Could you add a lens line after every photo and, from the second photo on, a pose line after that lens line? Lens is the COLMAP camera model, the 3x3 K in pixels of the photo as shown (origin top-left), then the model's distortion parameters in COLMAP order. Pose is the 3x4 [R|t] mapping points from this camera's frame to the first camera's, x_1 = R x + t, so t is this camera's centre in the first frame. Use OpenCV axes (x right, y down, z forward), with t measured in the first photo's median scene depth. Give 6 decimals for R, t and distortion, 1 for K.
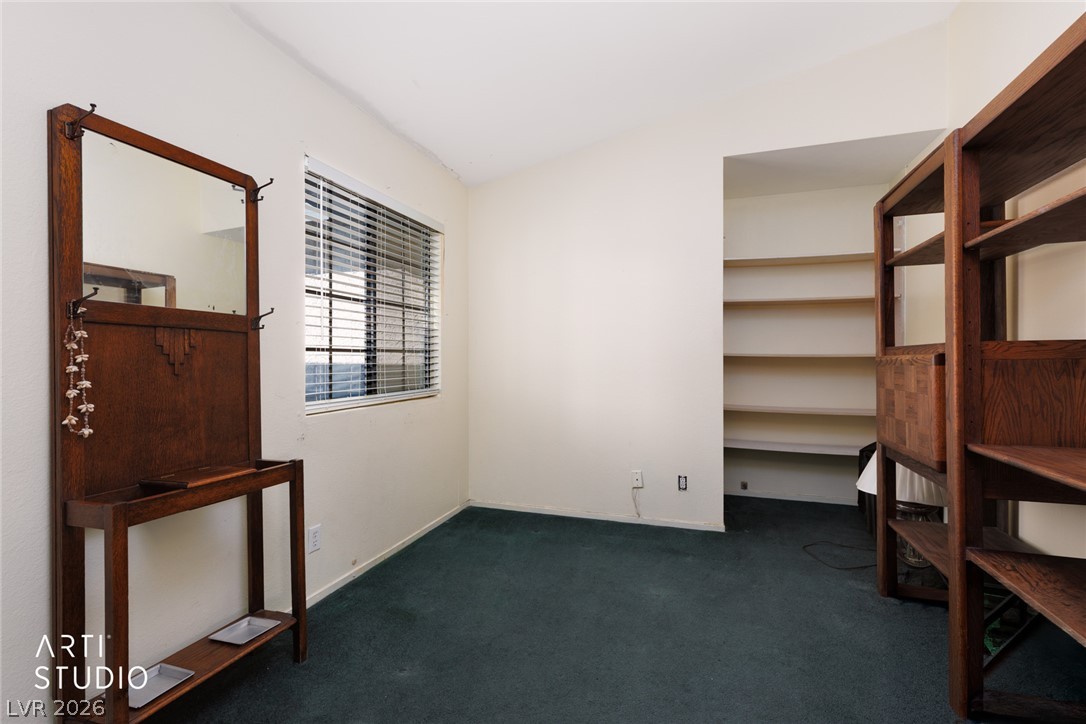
lens RADIAL K [[488.4, 0, 540.7], [0, 488.4, 359.8], [0, 0, 1]] dist [0.000915, 0.000414]
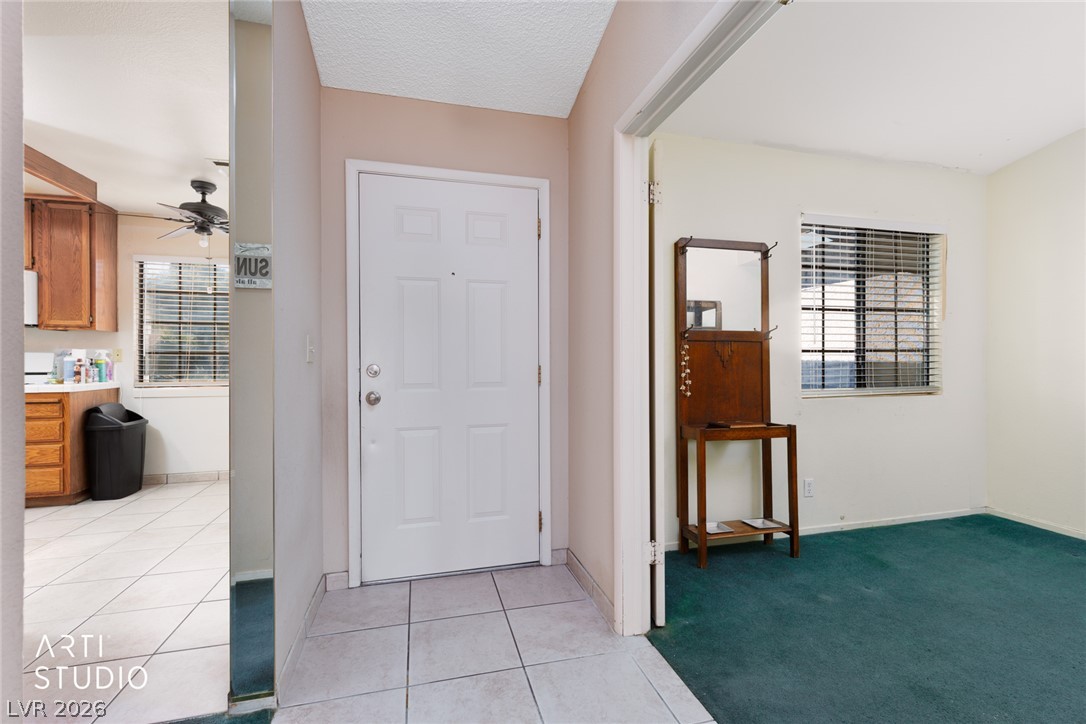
lens RADIAL K [[481.8, 0, 552.5], [0, 481.8, 359.8], [0, 0, 1]] dist [-0.001629, -0.000233]
pose [[0.563662, 0.001827, -0.826004, 0.259839], [0.002234, 0.999991, 0.003736, -0.003377], [0.826003, -0.003951, 0.563652, -0.375859]]
